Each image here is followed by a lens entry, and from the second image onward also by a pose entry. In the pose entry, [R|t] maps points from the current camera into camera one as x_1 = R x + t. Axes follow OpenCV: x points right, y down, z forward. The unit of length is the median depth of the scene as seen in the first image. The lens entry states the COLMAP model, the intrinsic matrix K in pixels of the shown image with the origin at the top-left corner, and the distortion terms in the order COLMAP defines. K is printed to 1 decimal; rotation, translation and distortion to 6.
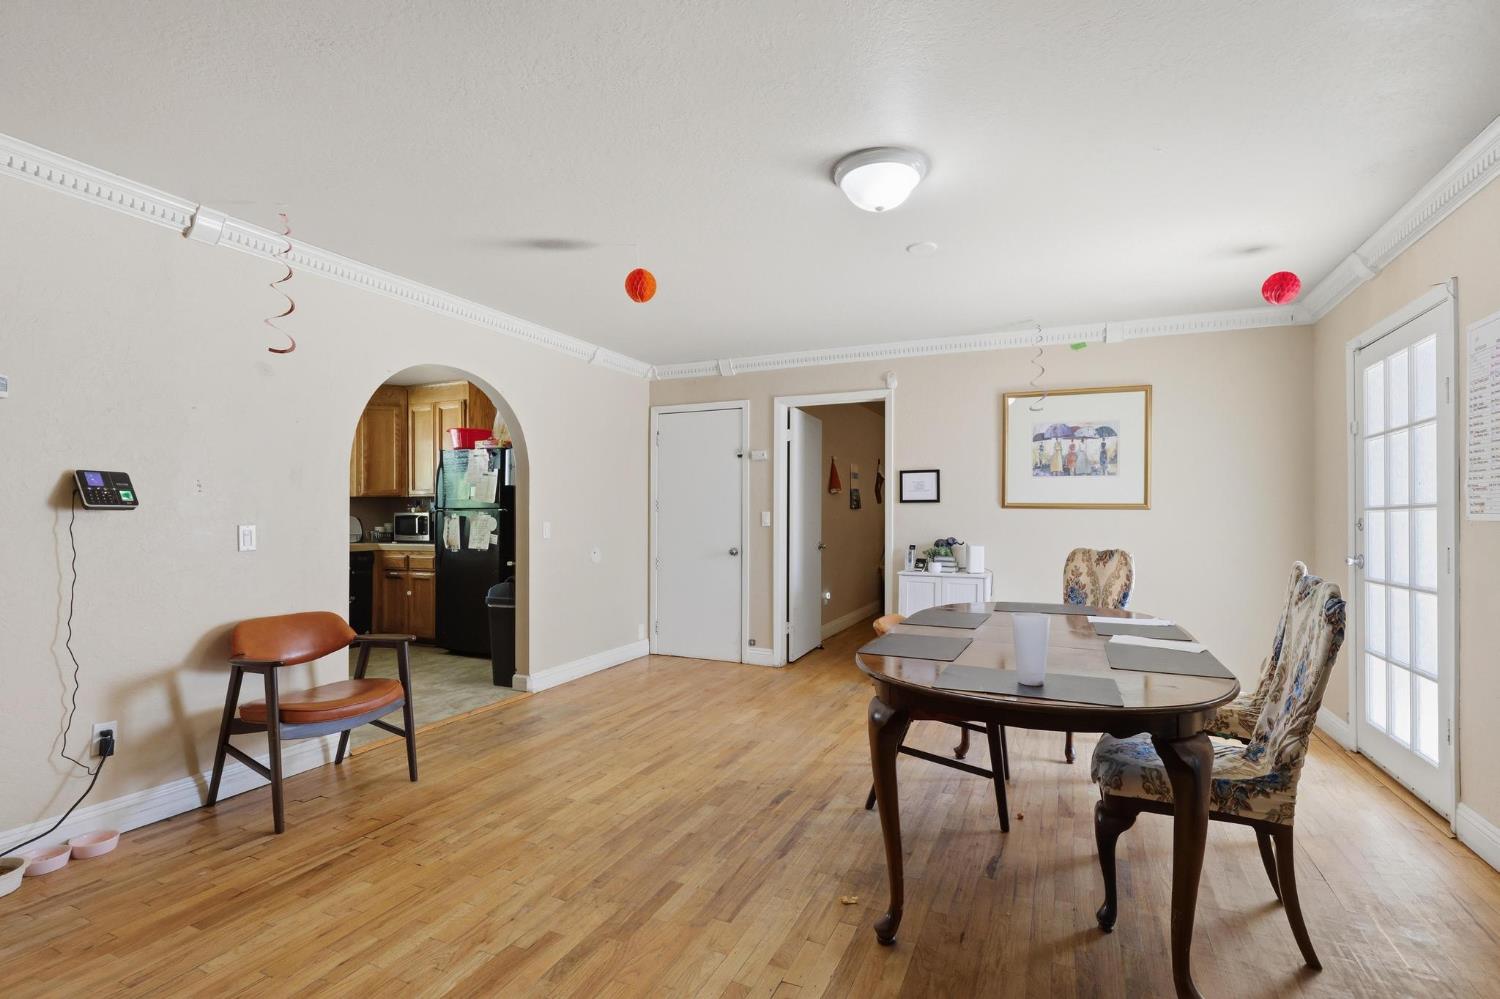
lens RADIAL K [[684.5, 0, 758.3], [0, 684.5, 510.9], [0, 0, 1]] dist [-0.004032, -0.000632]
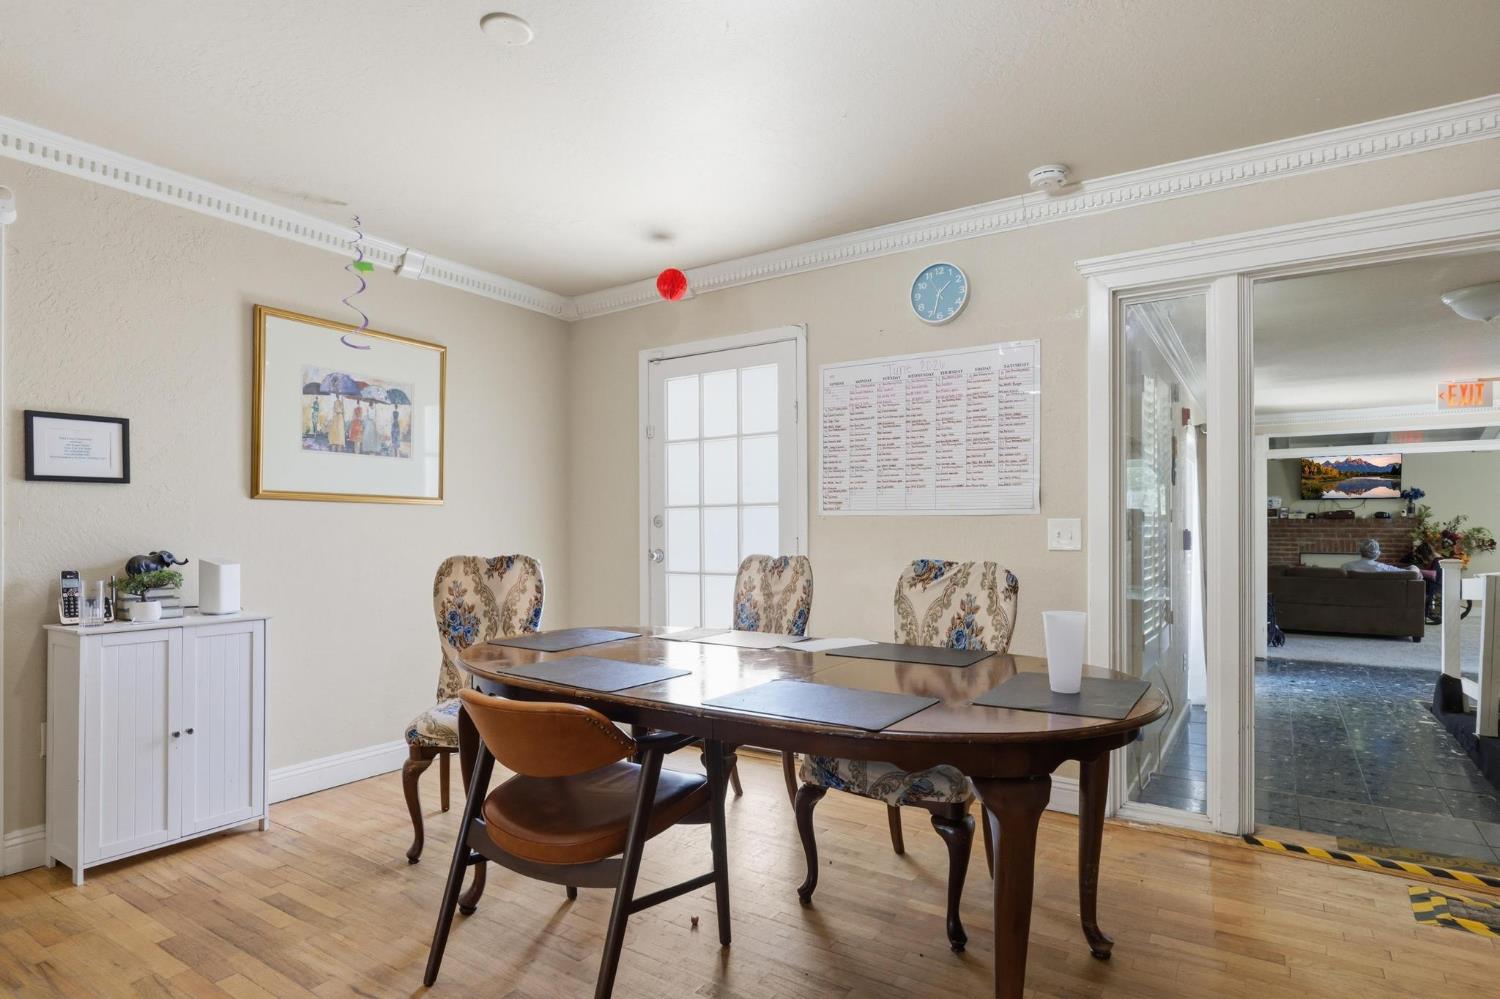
lens RADIAL K [[823.9, 0, 732.2], [0, 823.9, 520.5], [0, 0, 1]] dist [0.004588, 0.000265]
pose [[0.166905, 0.003119, 0.985968, -0.292857], [-0.004630, 0.999986, -0.002380, 0.015695], [-0.985962, -0.004167, 0.166917, 0.504885]]
